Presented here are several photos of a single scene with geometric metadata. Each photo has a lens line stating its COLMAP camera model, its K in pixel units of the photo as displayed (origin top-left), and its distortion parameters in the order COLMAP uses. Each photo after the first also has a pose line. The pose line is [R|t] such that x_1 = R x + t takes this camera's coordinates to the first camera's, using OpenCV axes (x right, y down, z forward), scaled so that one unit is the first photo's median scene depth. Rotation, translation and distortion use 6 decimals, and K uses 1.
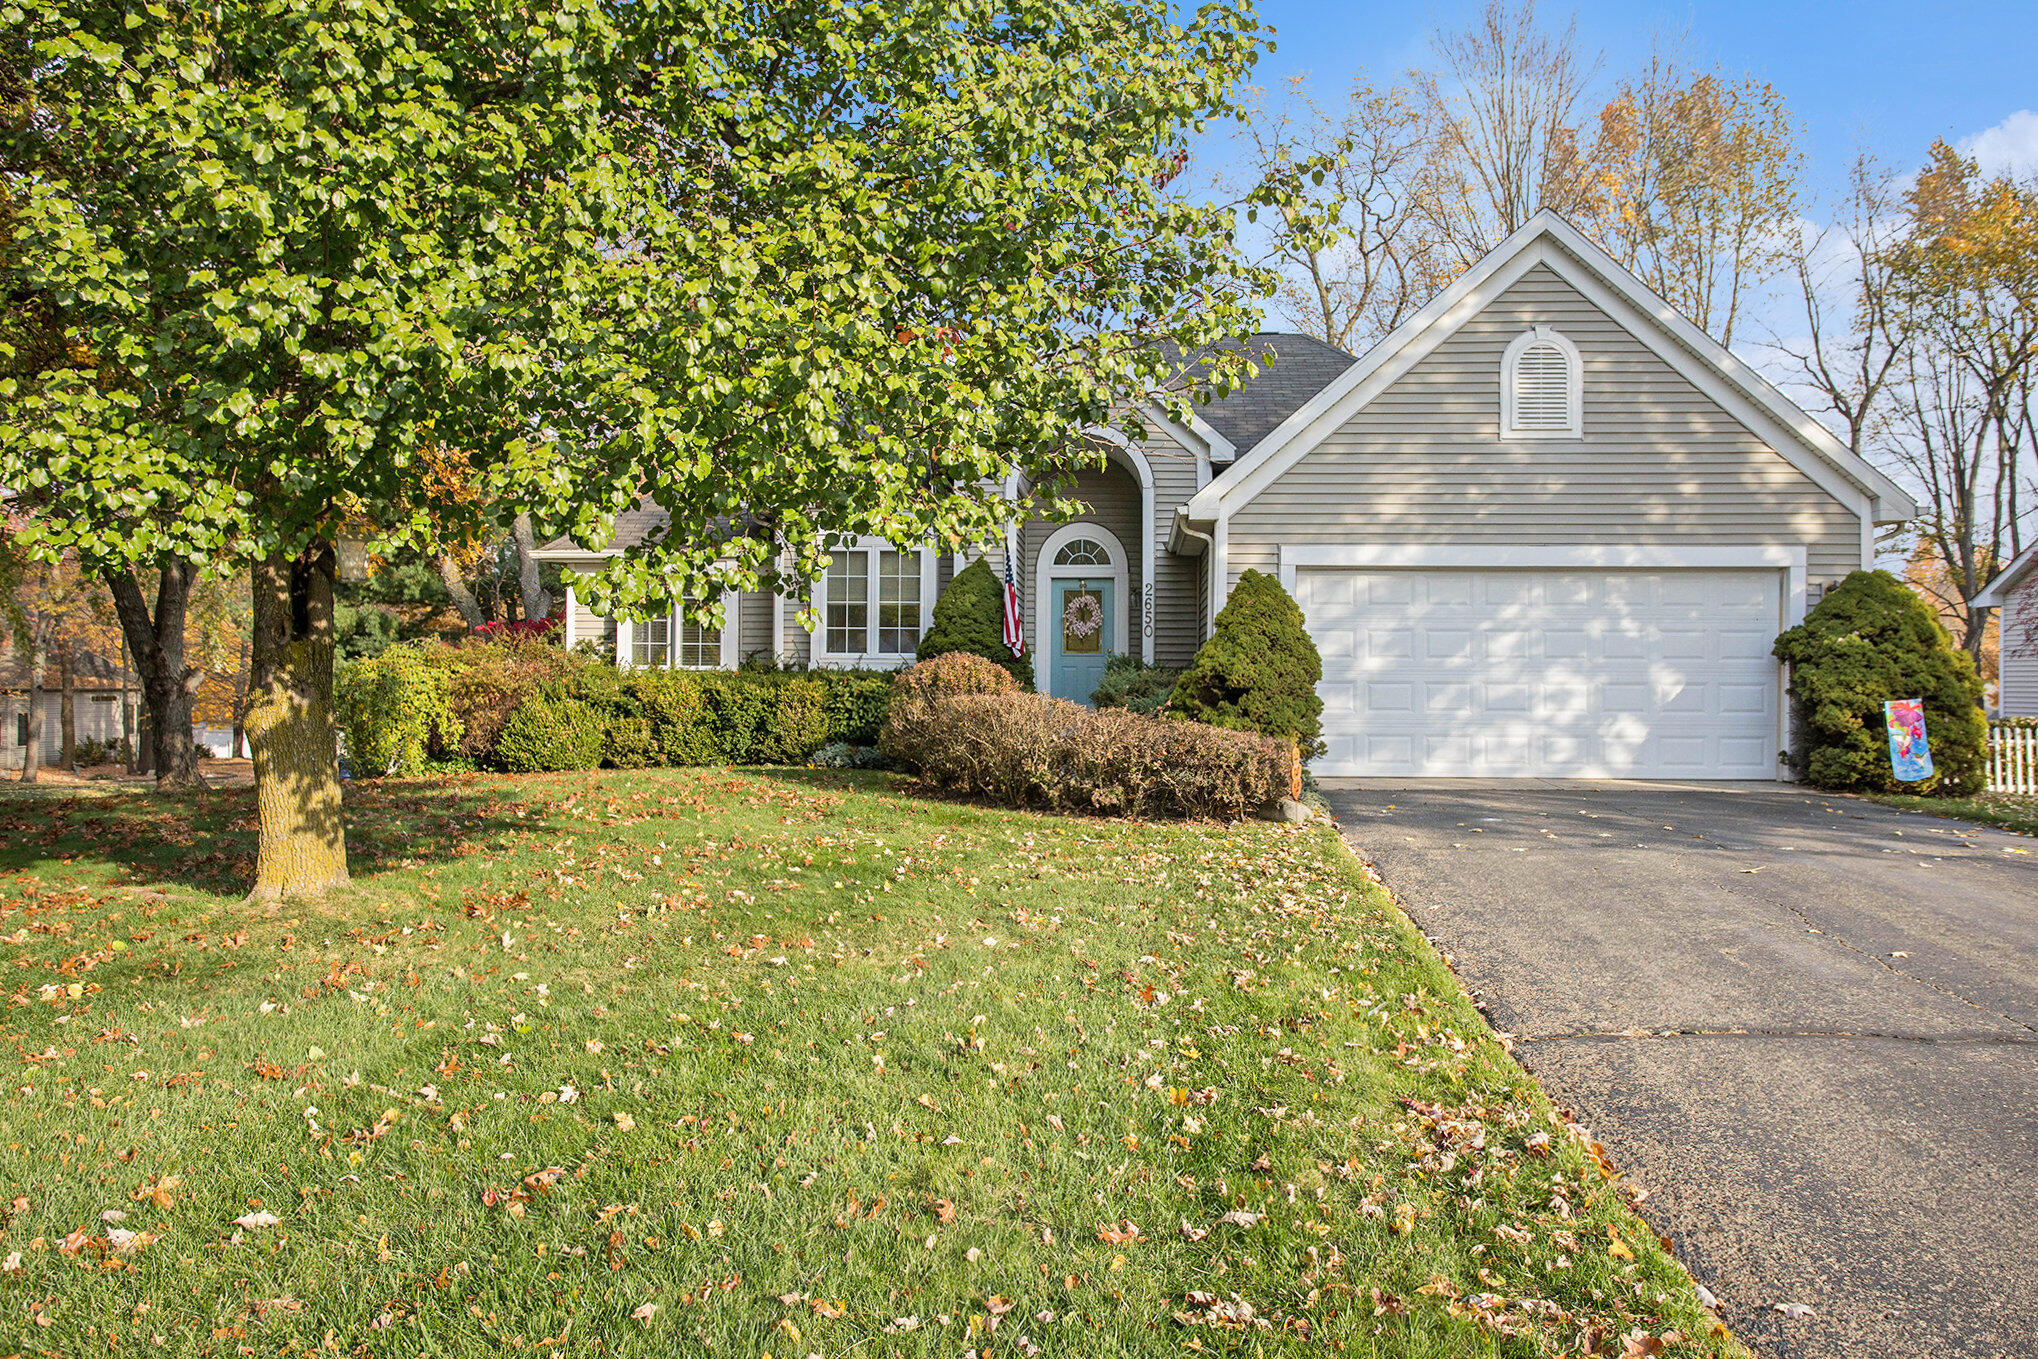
lens RADIAL K [[1500.3, 0, 1027.4], [0, 1500.3, 602.8], [0, 0, 1]] dist [0.028327, 0.001365]
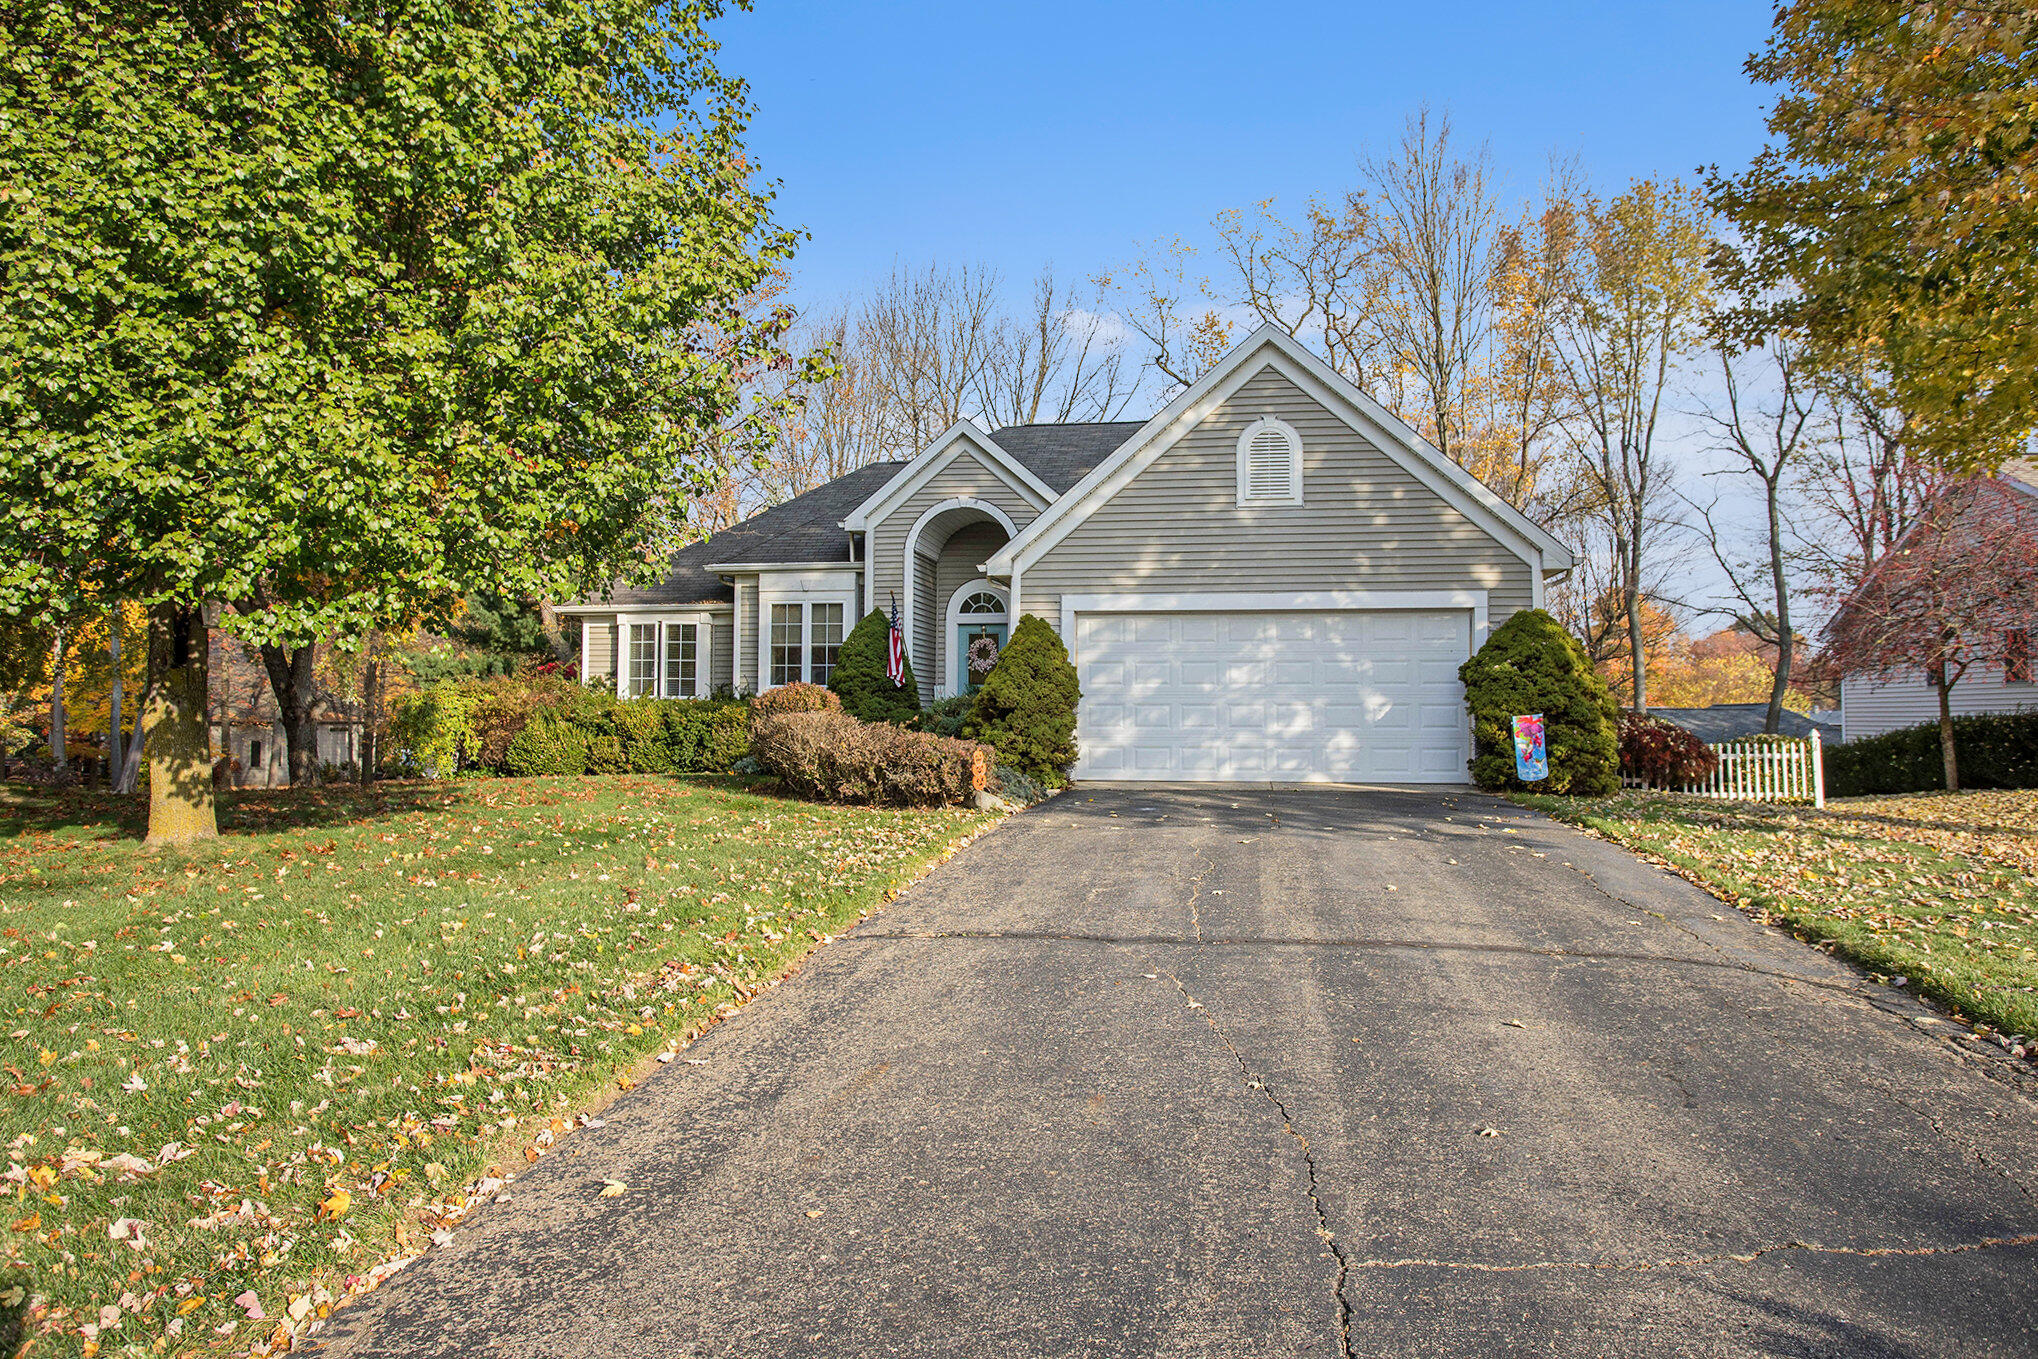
lens RADIAL K [[1314.9, 0, 1011.1], [0, 1314.9, 621.9], [0, 0, 1]] dist [-0.013482, -0.001314]
pose [[0.993776, -0.009810, -0.110964, 0.249169], [0.007398, 0.999728, -0.022125, 0.008110], [0.111151, 0.021166, 0.993578, -0.094152]]
